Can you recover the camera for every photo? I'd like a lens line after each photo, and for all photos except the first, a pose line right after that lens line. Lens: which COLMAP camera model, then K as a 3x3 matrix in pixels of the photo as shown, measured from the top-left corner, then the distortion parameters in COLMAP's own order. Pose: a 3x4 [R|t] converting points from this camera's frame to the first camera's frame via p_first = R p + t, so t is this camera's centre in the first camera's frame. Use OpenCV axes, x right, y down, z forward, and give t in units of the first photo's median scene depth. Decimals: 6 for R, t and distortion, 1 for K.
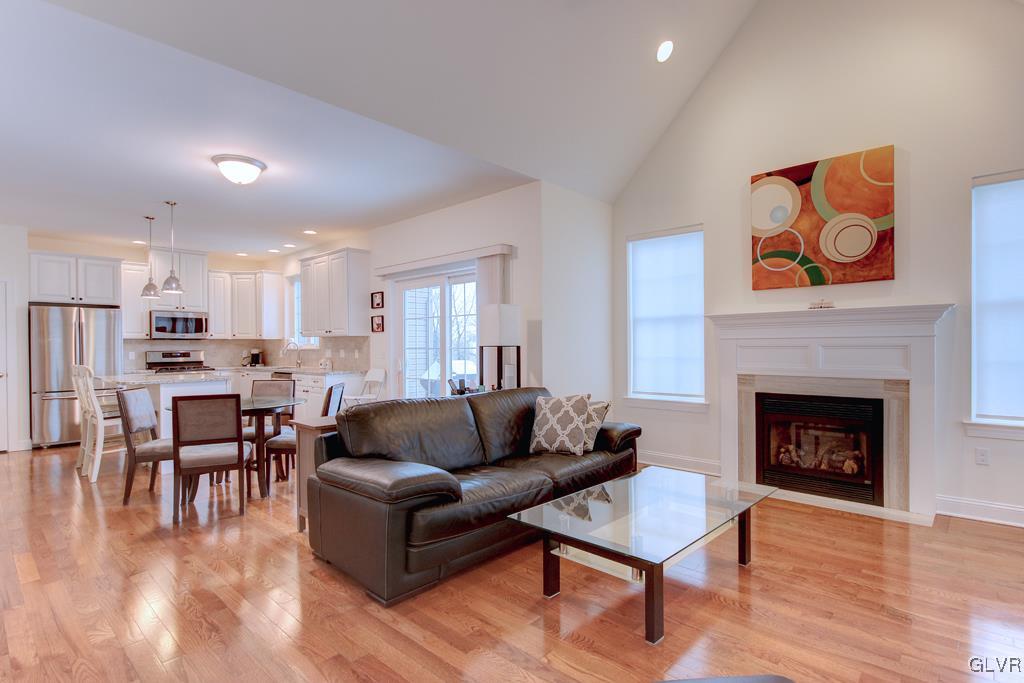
lens RADIAL K [[506.0, 0, 515.9], [0, 506.0, 346.6], [0, 0, 1]] dist [0.001118, -0.000159]
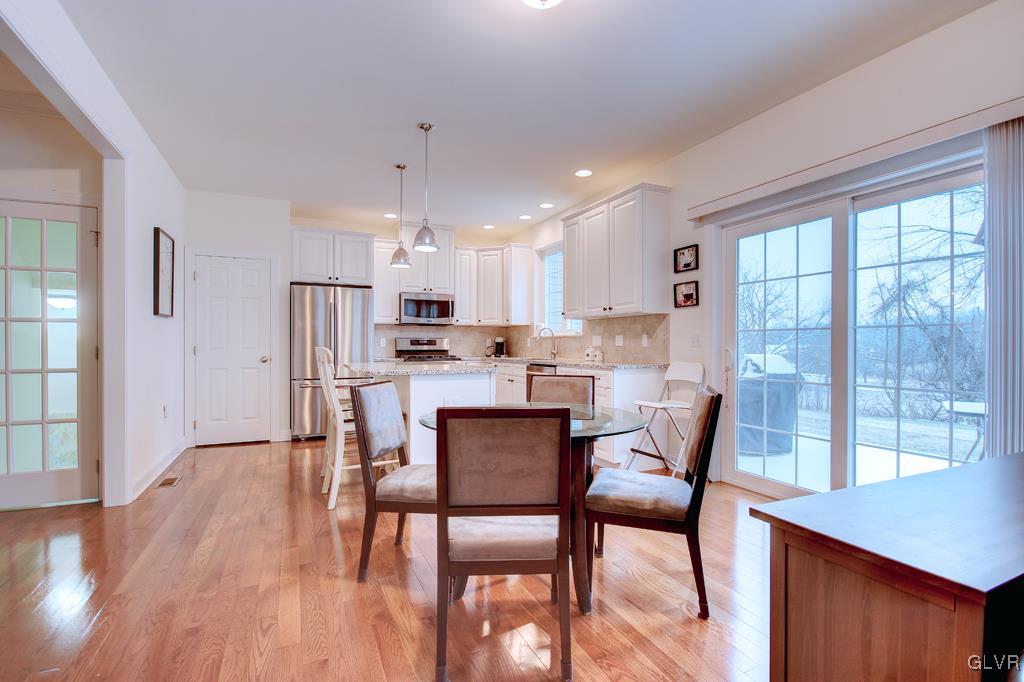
lens RADIAL K [[472.5, 0, 512.0], [0, 472.5, 341.0], [0, 0, 1]] dist [0.001342, 0.000263]
pose [[0.924040, 0.007151, -0.382228, -0.241930], [-0.010332, 0.999927, -0.006269, 0.021535], [0.382155, 0.009742, 0.924047, 0.335987]]
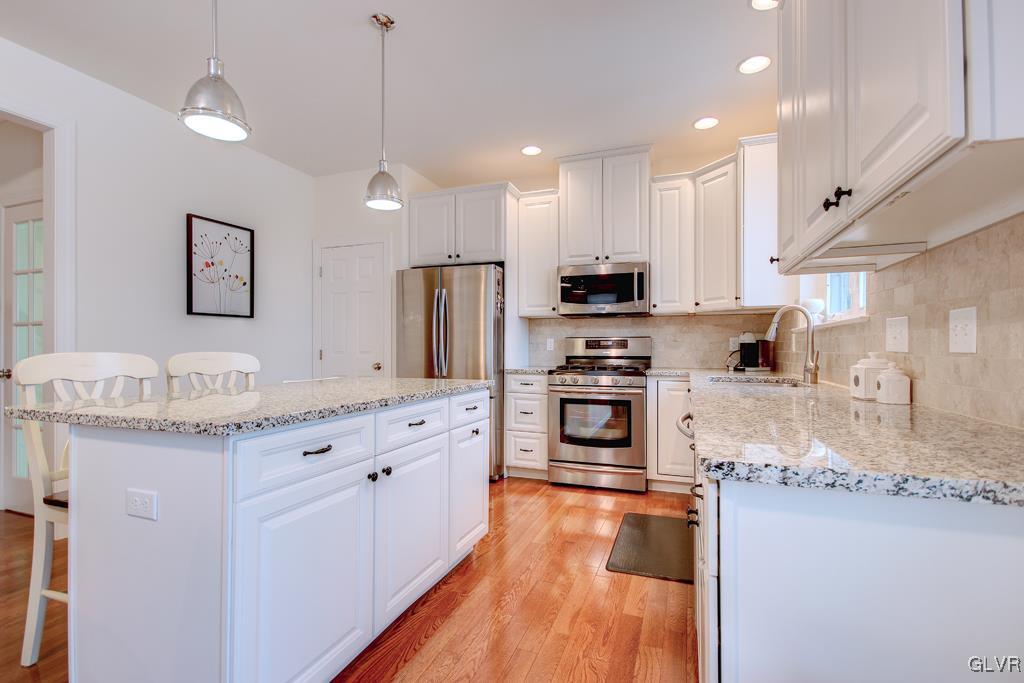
lens RADIAL K [[472.5, 0, 512.0], [0, 472.5, 341.5], [0, 0, 1]] dist [0.001342, 0.000263]
pose [[0.377871, -0.003575, -0.925851, -0.265779], [-0.006368, 0.999959, -0.006460, 0.021295], [0.925836, 0.008337, 0.377833, 0.842888]]
